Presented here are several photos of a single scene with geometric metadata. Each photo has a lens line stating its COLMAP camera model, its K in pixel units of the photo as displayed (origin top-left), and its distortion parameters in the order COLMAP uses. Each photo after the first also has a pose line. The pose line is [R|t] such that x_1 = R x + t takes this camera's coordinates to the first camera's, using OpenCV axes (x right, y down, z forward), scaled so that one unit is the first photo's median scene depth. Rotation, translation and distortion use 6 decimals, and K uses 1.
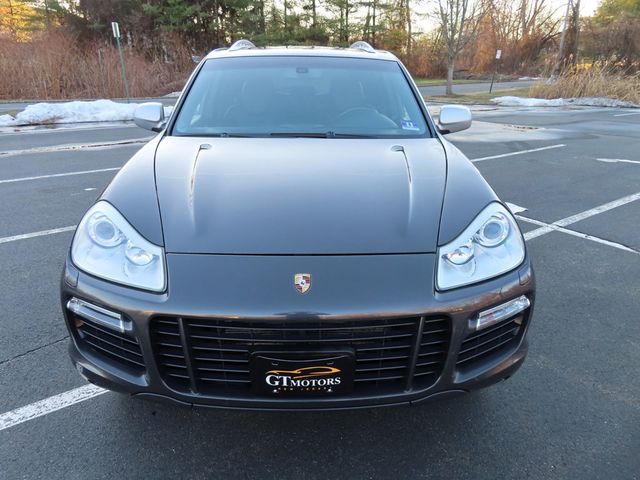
lens RADIAL K [[458.2, 0, 318.1], [0, 458.2, 239.4], [0, 0, 1]] dist [-0.013161, 0.006282]
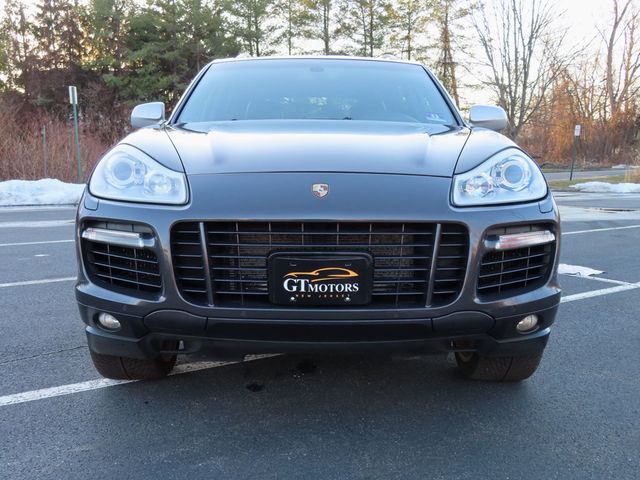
lens RADIAL K [[683.8, 0, 320.0], [0, 683.8, 240.0], [0, 0, 1]] dist [-0.023258, -0.004679]
pose [[0.999798, -0.002820, -0.019898, -0.004212], [-0.002202, 0.968768, -0.247957, 0.519794], [0.019976, 0.247951, 0.968567, -0.419906]]
